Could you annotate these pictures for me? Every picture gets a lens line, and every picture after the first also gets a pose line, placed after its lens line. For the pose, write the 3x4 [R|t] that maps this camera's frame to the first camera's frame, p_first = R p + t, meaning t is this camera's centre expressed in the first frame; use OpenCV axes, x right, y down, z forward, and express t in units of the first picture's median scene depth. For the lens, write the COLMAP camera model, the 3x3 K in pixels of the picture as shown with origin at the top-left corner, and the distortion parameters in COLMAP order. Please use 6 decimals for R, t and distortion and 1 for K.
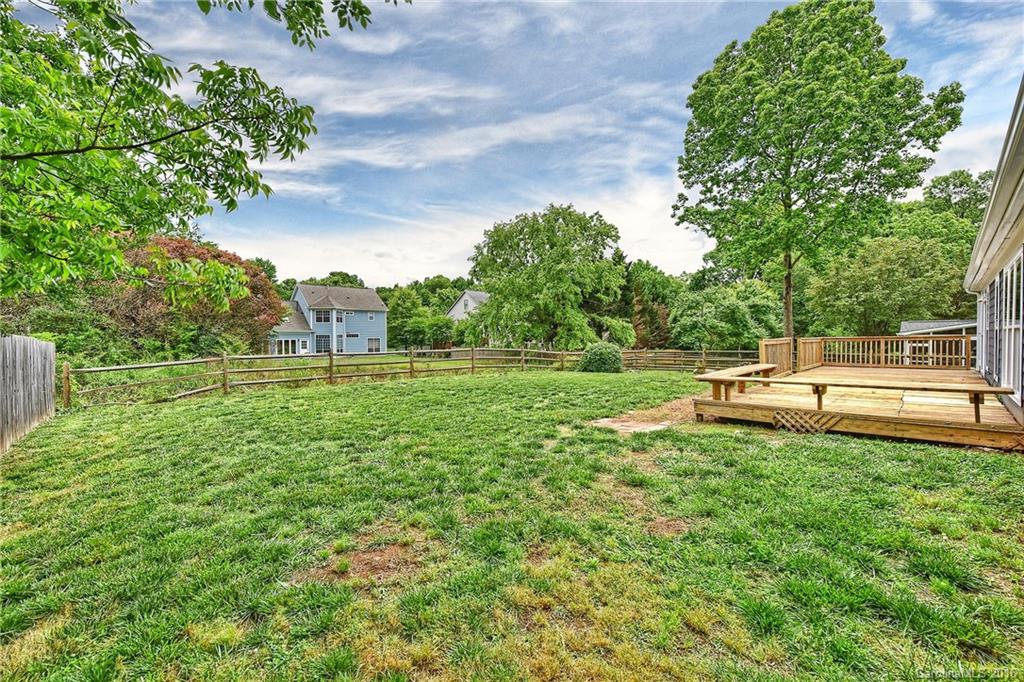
lens RADIAL K [[406.8, 0, 523.6], [0, 406.8, 341.3], [0, 0, 1]] dist [-0.000169, -0.000193]
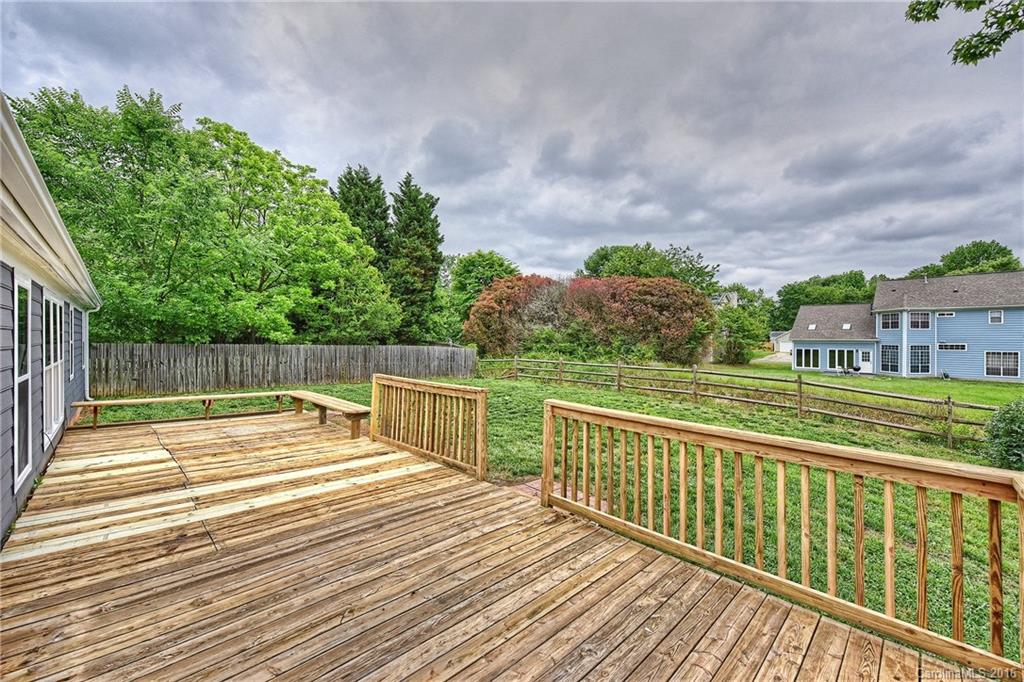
lens RADIAL K [[406.8, 0, 500.0], [0, 406.8, 339.3], [0, 0, 1]] dist [-0.000169, -0.000193]
pose [[-0.009446, 0.009845, -0.999907, 0.380400], [-0.024664, 0.999645, 0.010076, -0.021985], [0.999651, 0.024756, -0.009200, 0.366196]]
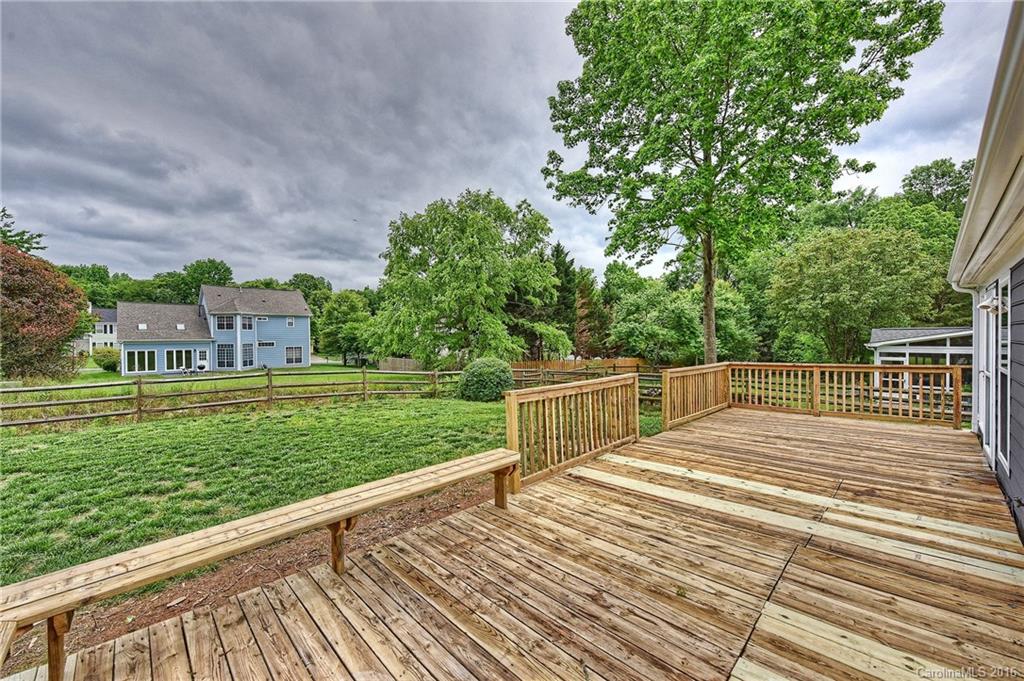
lens RADIAL K [[407.4, 0, 526.3], [0, 407.4, 341.8], [0, 0, 1]] dist [0.002839, -0.000761]
pose [[0.999685, -0.005024, 0.024586, 0.168929], [0.005167, 0.999970, -0.005747, -0.016573], [-0.024557, 0.005872, 0.999681, 0.157394]]
